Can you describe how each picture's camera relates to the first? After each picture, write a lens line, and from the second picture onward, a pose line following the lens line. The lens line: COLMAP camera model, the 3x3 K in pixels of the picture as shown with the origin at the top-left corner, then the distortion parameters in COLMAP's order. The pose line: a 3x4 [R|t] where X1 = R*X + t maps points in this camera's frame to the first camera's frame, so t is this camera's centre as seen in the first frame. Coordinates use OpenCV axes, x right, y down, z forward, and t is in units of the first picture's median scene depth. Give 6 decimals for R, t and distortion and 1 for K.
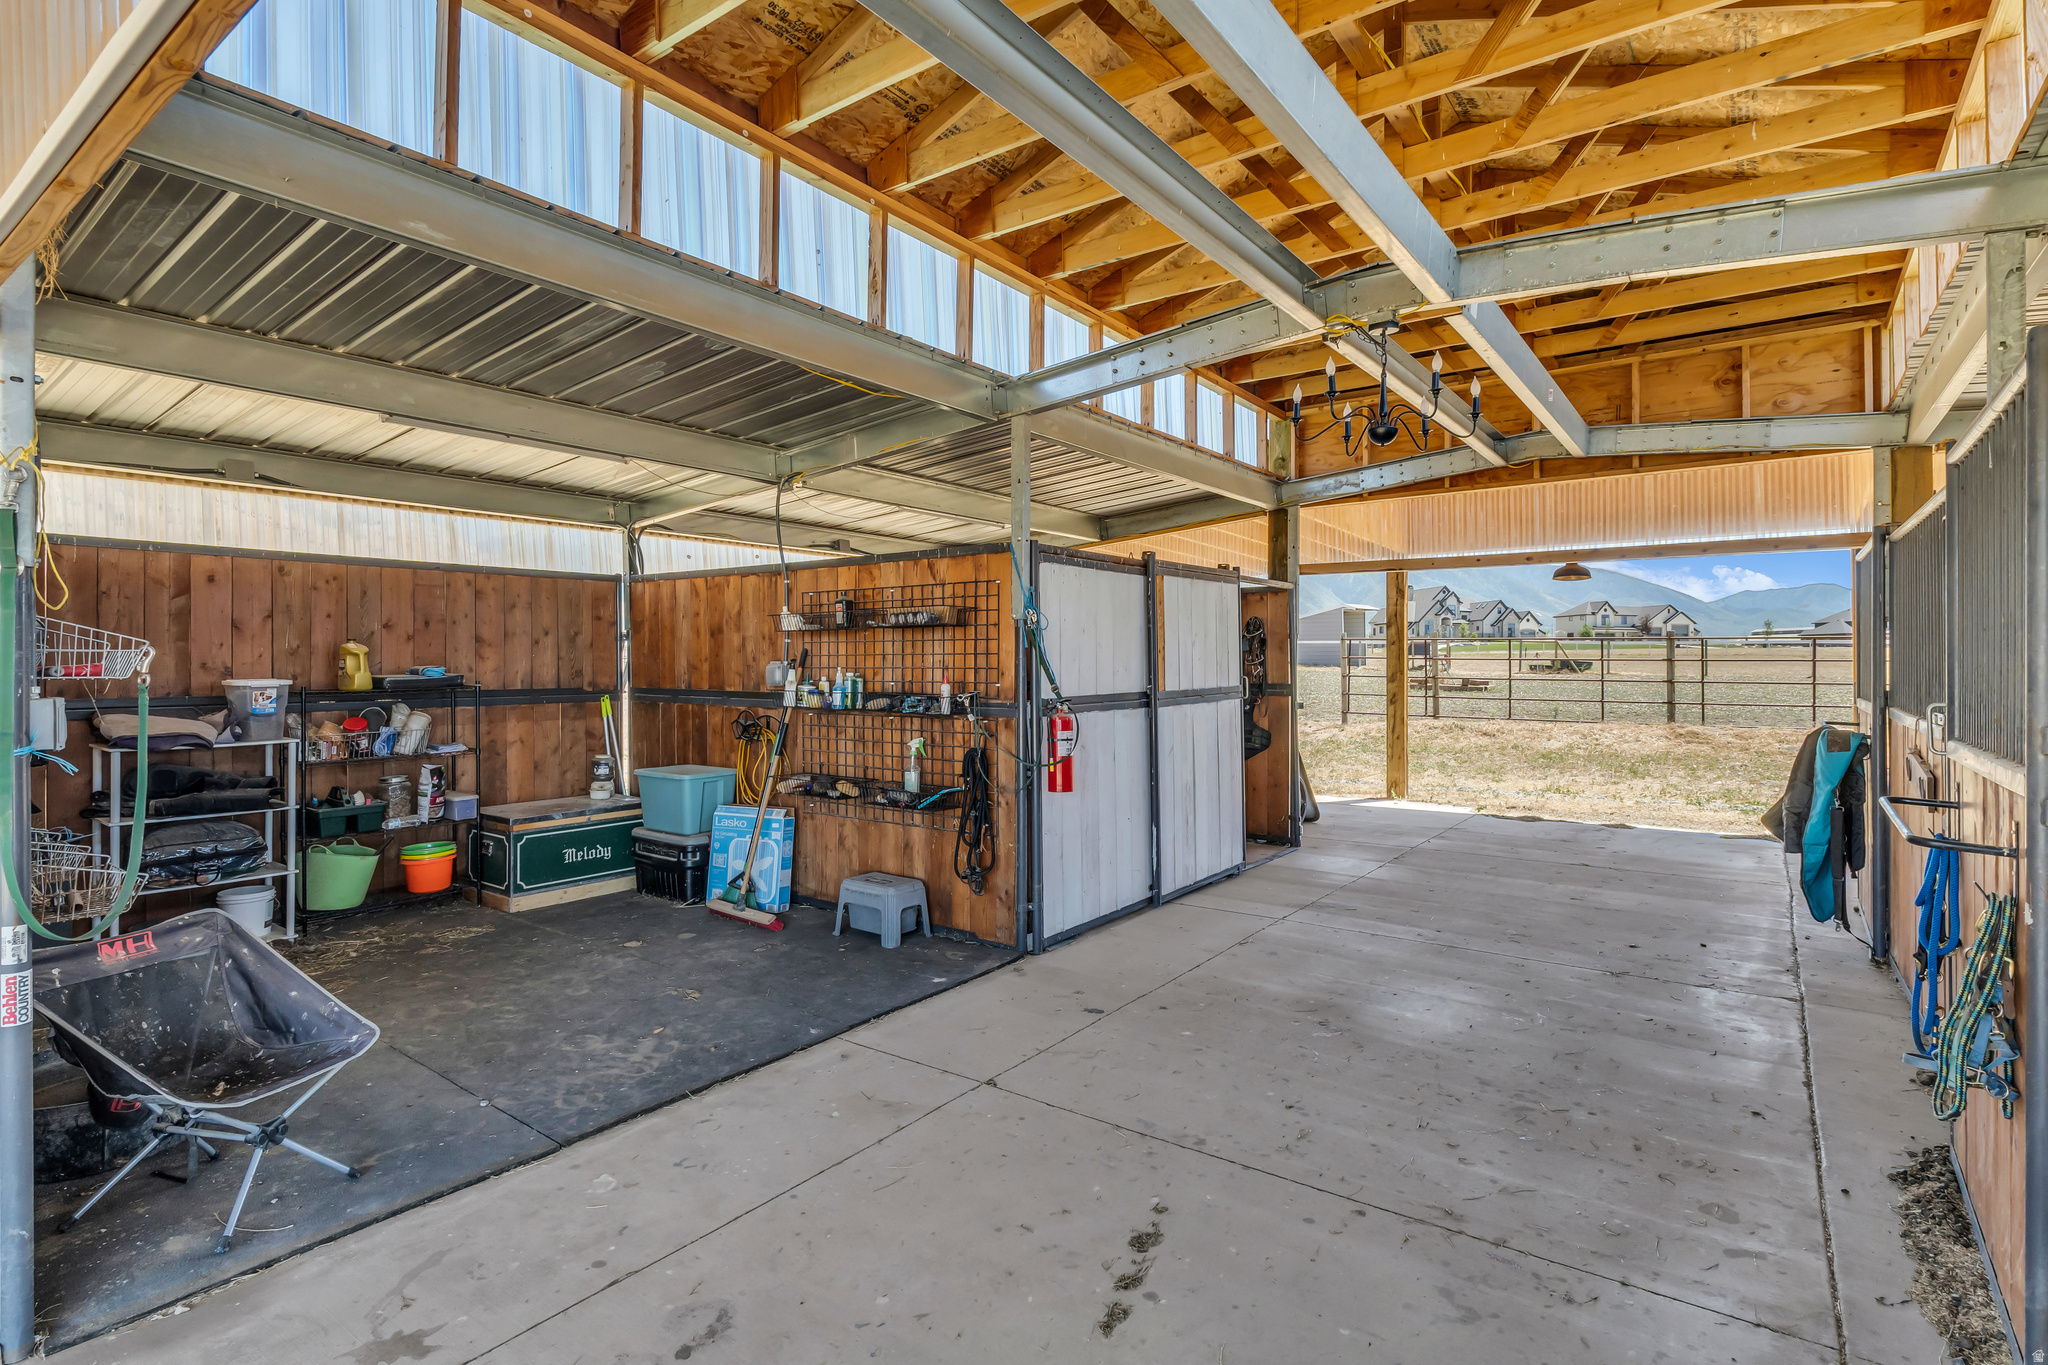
lens RADIAL K [[993.2, 0, 1039.3], [0, 993.2, 670.1], [0, 0, 1]] dist [0.000934, 0.001184]
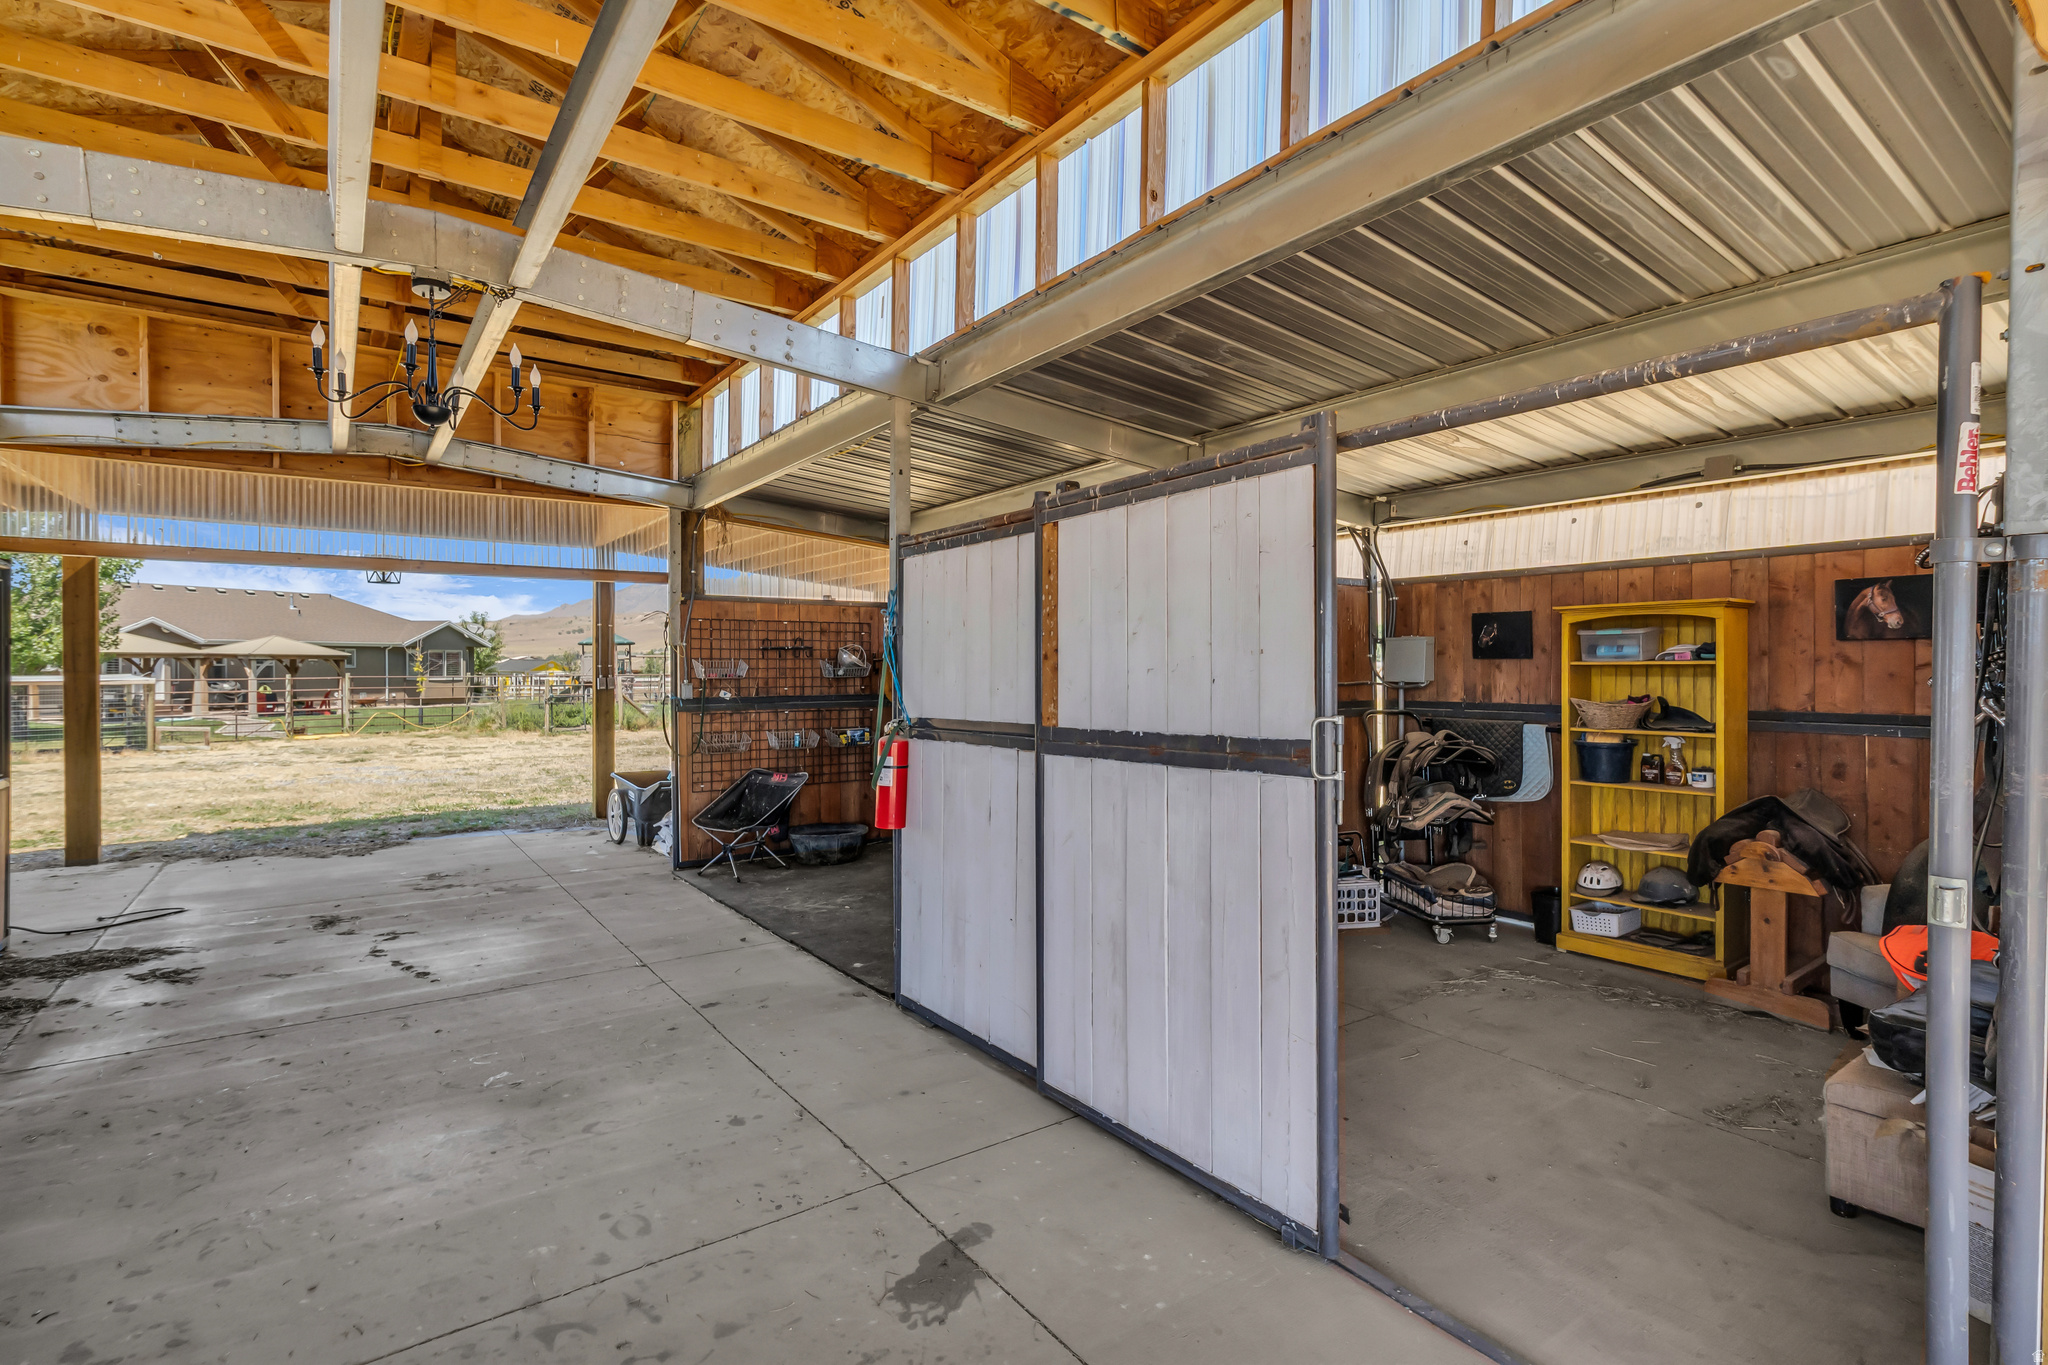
lens RADIAL K [[993.2, 0, 1042.0], [0, 993.2, 683.1], [0, 0, 1]] dist [0.000934, 0.001184]
pose [[-0.315571, 0.014359, -0.948793, 0.937901], [-0.004447, 0.999852, 0.016610, -0.017789], [0.948891, 0.009461, -0.315461, 1.660375]]
